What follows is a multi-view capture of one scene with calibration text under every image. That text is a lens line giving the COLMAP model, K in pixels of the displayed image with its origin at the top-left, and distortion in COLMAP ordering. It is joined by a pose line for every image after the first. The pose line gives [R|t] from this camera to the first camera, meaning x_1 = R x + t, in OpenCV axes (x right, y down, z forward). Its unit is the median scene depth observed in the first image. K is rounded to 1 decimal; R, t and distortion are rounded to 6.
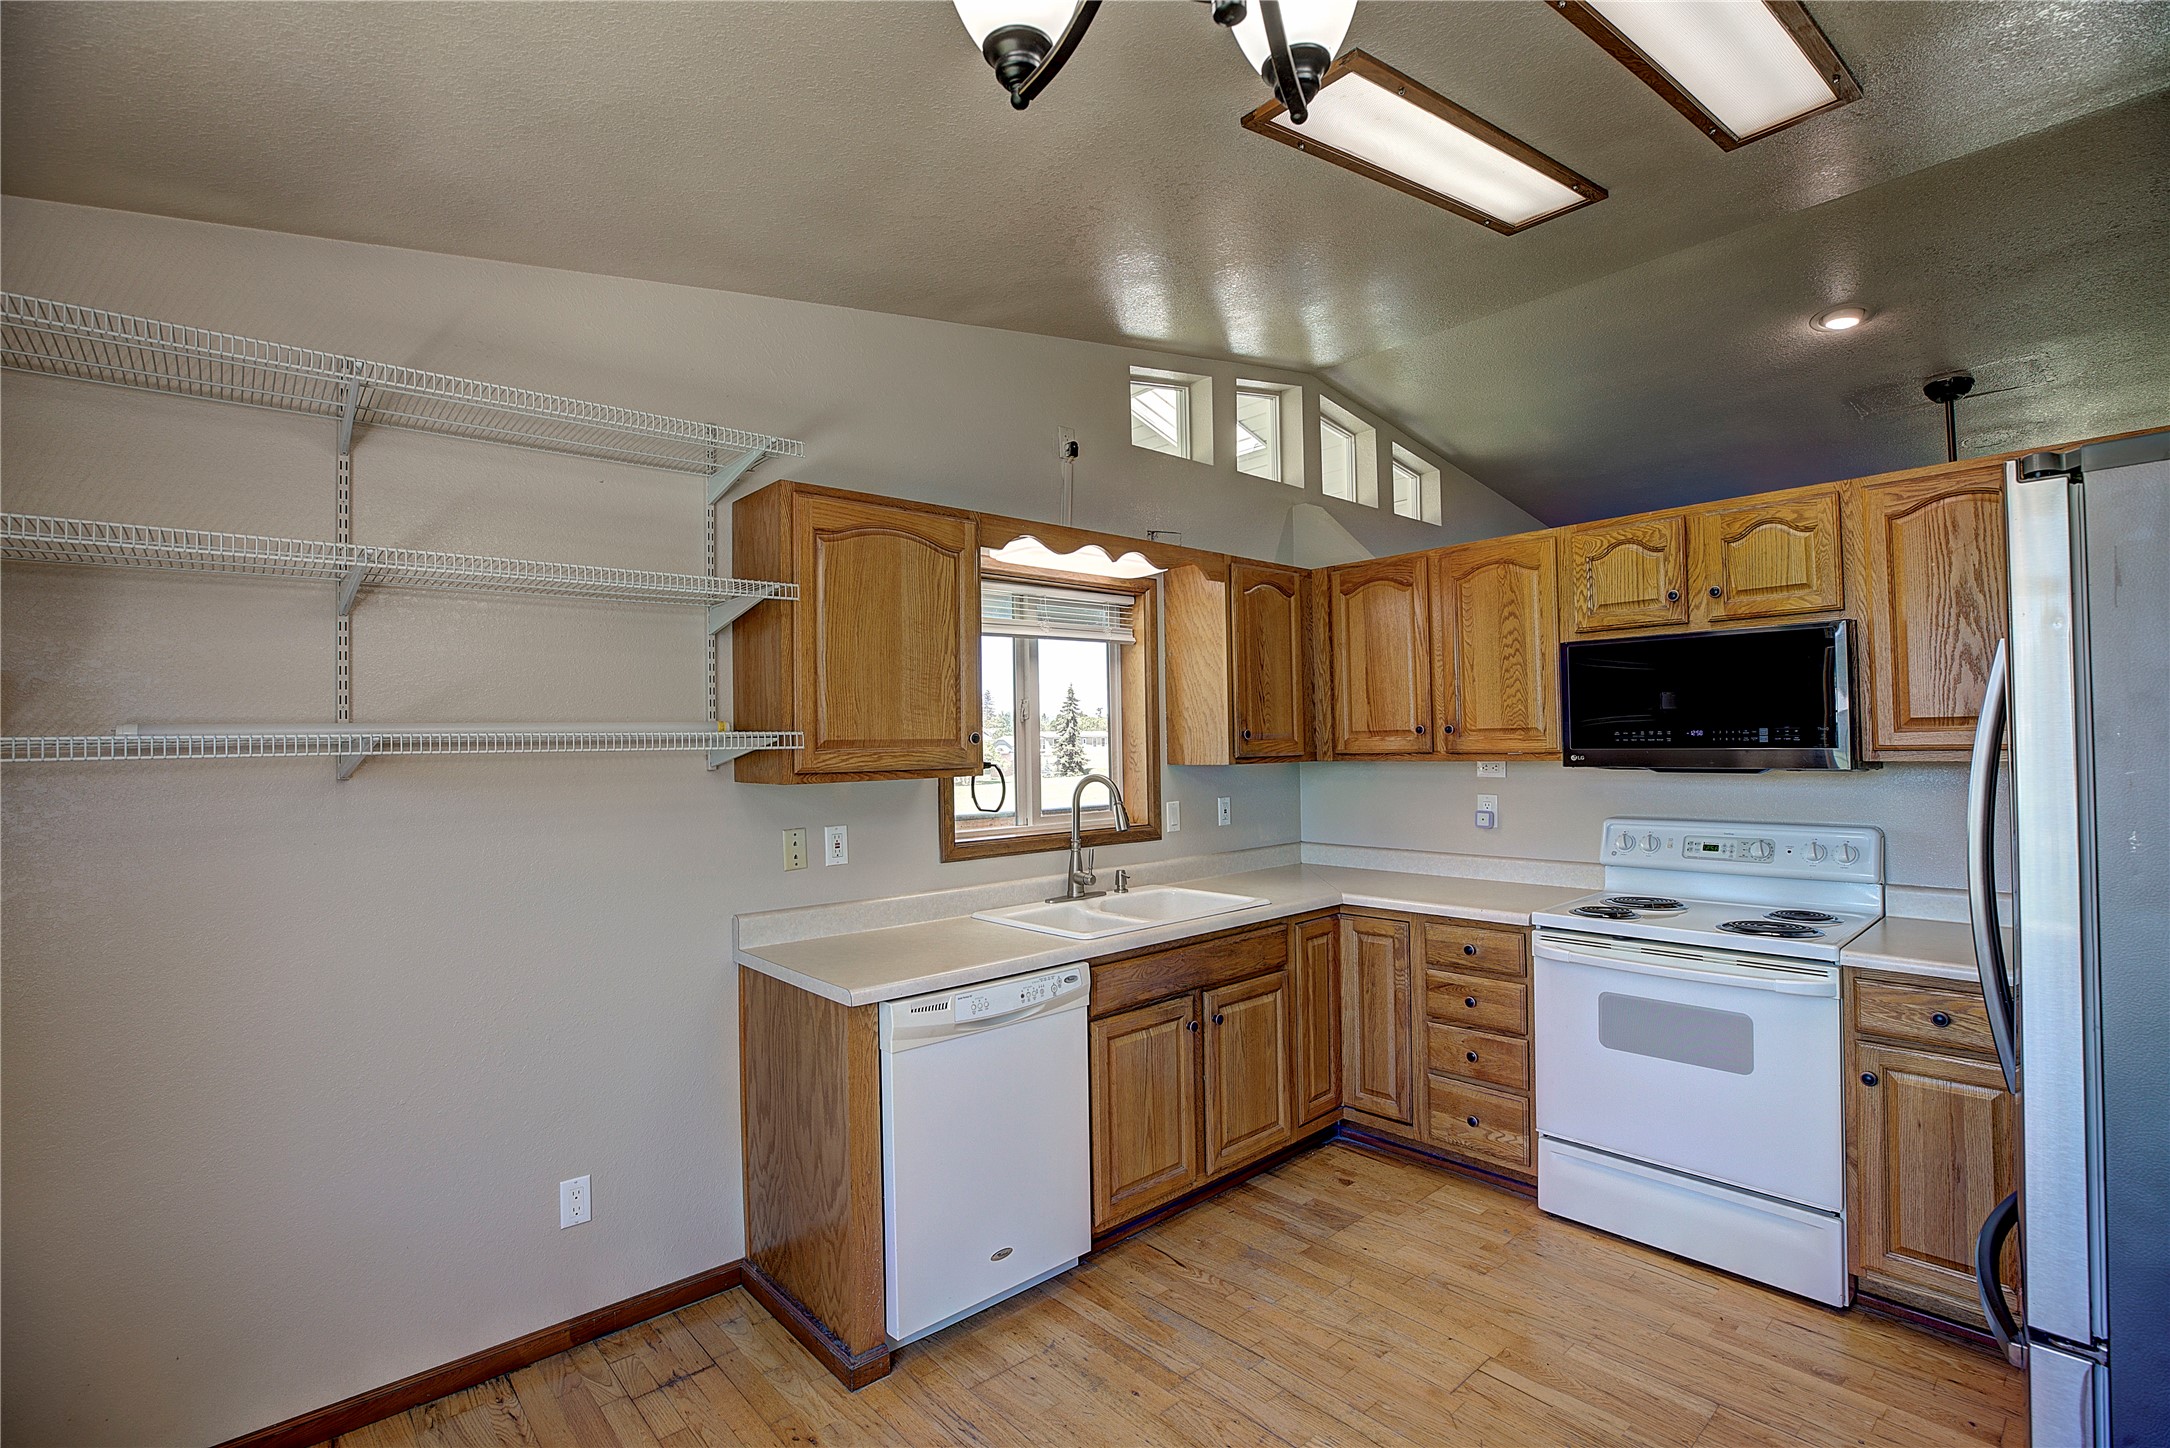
lens RADIAL K [[985.9, 0, 1081.5], [0, 985.9, 719.5], [0, 0, 1]] dist [-0.043583, 0.012465]
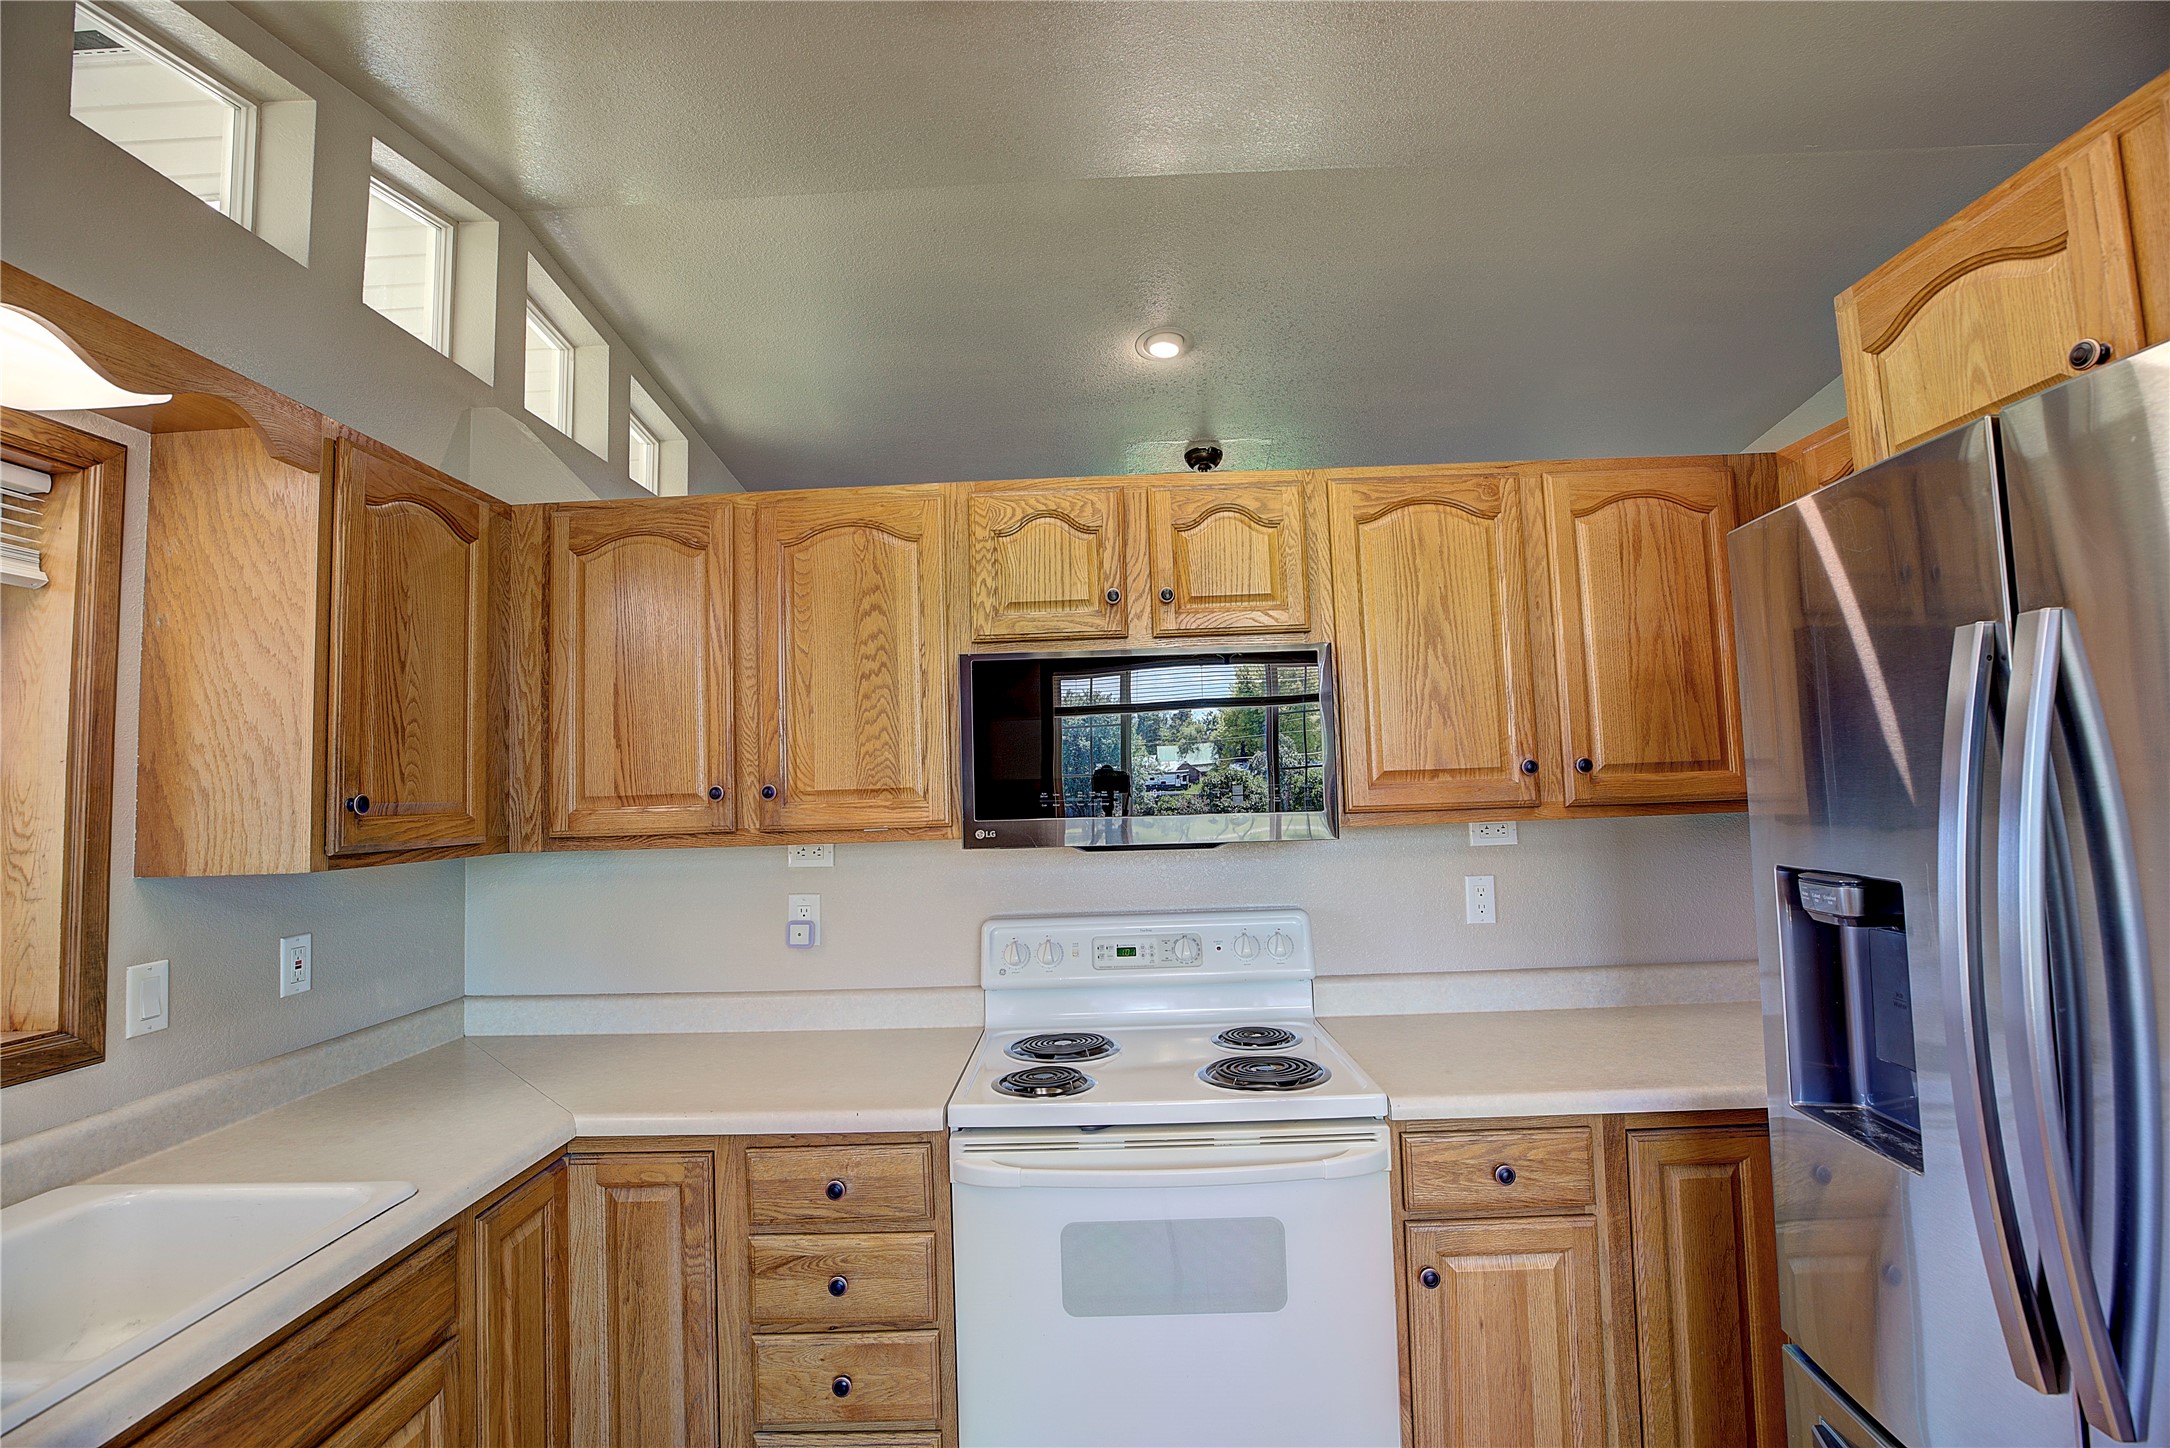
lens RADIAL K [[985.9, 0, 1077.9], [0, 985.9, 720.5], [0, 0, 1]] dist [-0.043583, 0.012465]
pose [[0.685955, 0.047484, 0.726093, 0.078103], [0.003596, 0.997635, -0.068639, 0.009326], [-0.727635, 0.049694, 0.684163, 0.507828]]
